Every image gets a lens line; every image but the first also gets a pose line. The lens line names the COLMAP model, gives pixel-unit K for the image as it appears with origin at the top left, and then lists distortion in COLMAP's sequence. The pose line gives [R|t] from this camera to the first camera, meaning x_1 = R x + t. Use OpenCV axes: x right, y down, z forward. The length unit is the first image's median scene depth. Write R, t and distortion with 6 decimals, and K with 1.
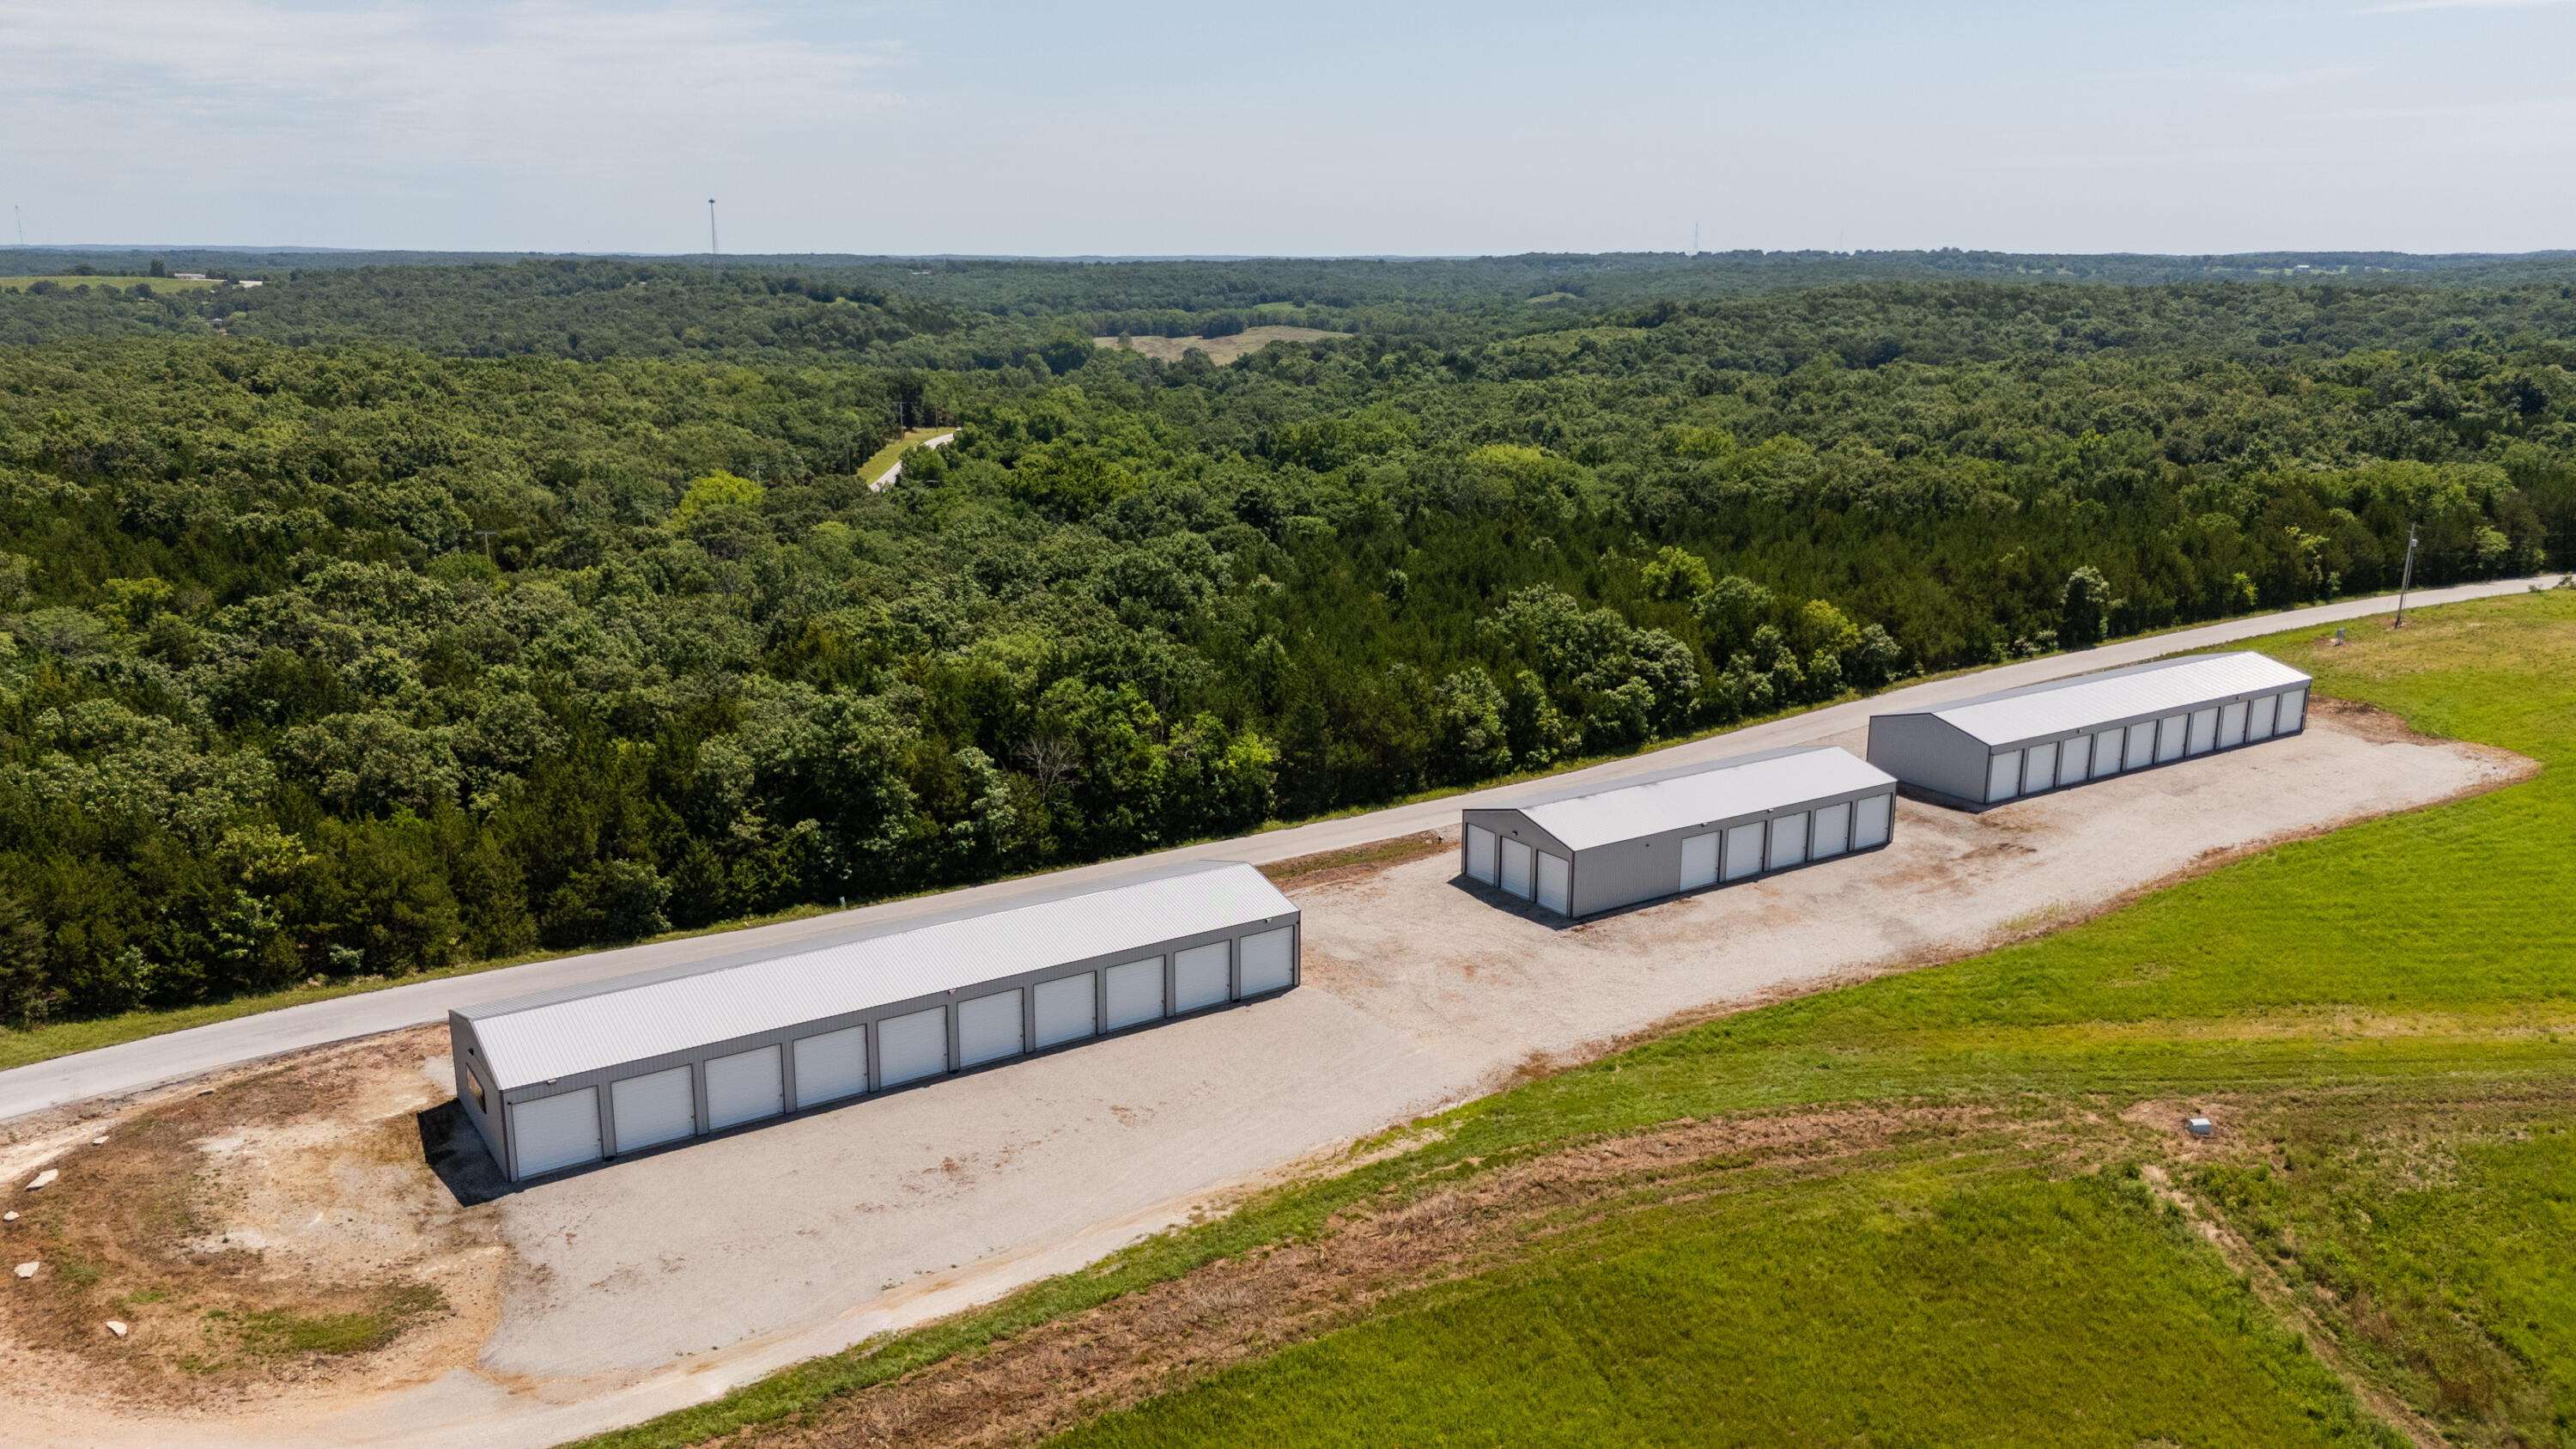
lens RADIAL K [[1879.8, 0, 1238.8], [0, 1879.8, 670.9], [0, 0, 1]] dist [0.075190, -0.072582]
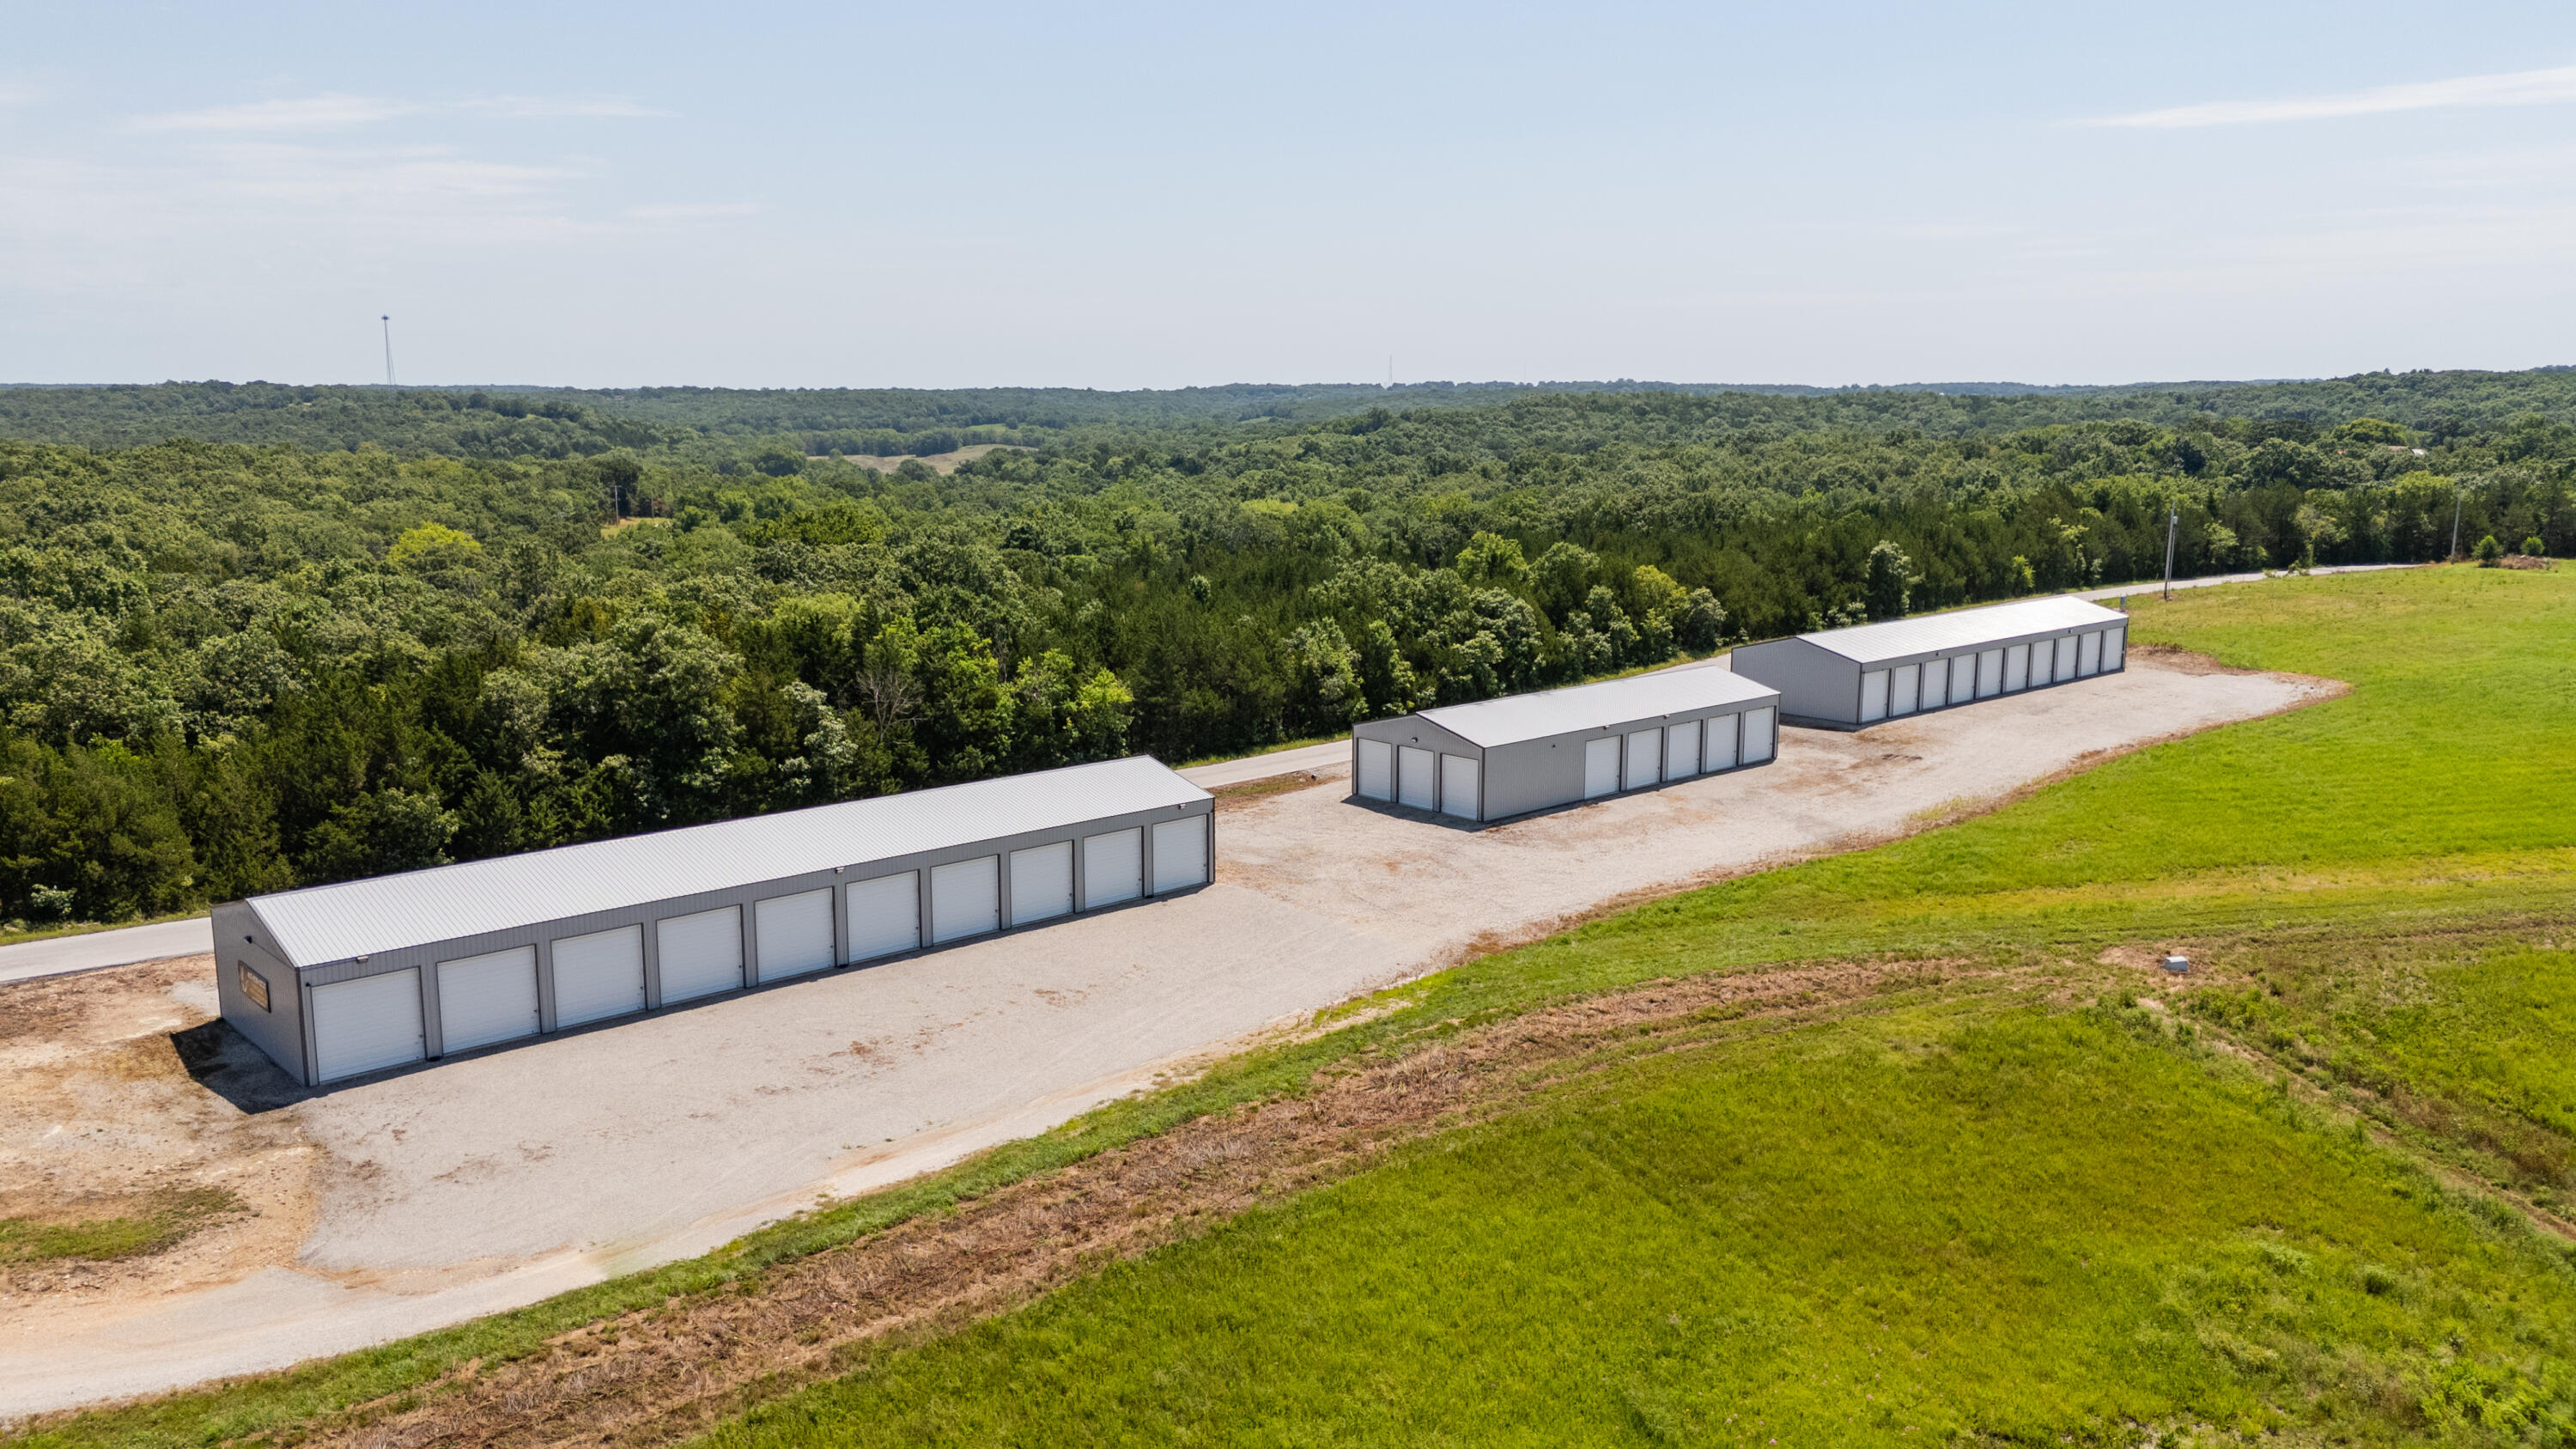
lens RADIAL K [[1879.8, 0, 1224.4], [0, 1879.8, 722.8], [0, 0, 1]] dist [0.075190, -0.072582]
pose [[0.988867, -0.029949, 0.145754, -0.082124], [0.036706, 0.998362, -0.043888, 0.118666], [-0.144201, 0.048749, 0.988347, 0.104285]]
